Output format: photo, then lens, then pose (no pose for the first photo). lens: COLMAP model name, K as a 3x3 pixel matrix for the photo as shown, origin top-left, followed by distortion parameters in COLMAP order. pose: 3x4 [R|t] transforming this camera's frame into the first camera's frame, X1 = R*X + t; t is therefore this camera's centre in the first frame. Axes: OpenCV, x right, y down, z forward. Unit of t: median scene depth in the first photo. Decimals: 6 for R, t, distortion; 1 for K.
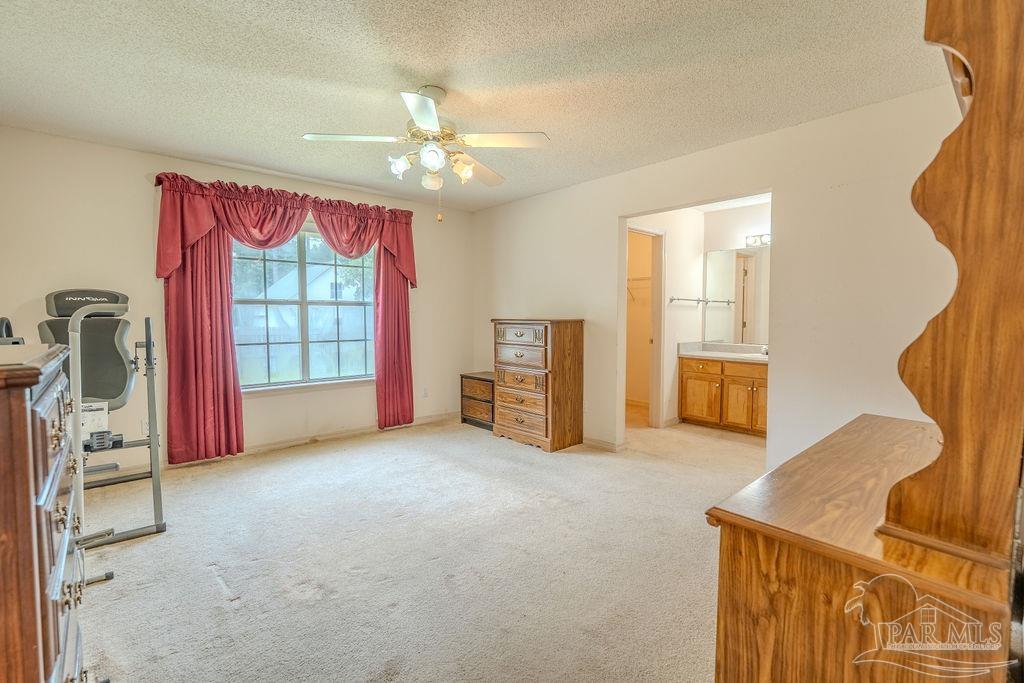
lens RADIAL K [[452.6, 0, 512.0], [0, 452.6, 341.5], [0, 0, 1]] dist [0.000284, 0.000008]
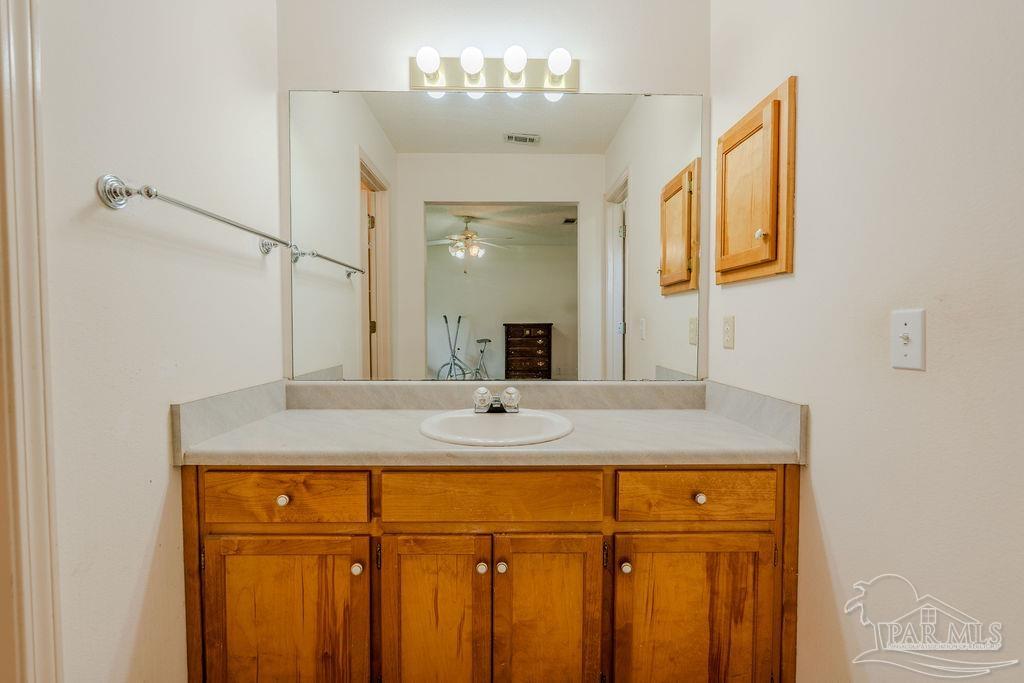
lens RADIAL K [[452.6, 0, 512.0], [0, 452.6, 341.5], [0, 0, 1]] dist [0.000284, 0.000008]
pose [[0.658000, -0.030237, 0.752411, 0.312425], [0.042090, 0.999108, 0.003342, -0.021614], [-0.751841, 0.029470, 0.658685, 0.732413]]
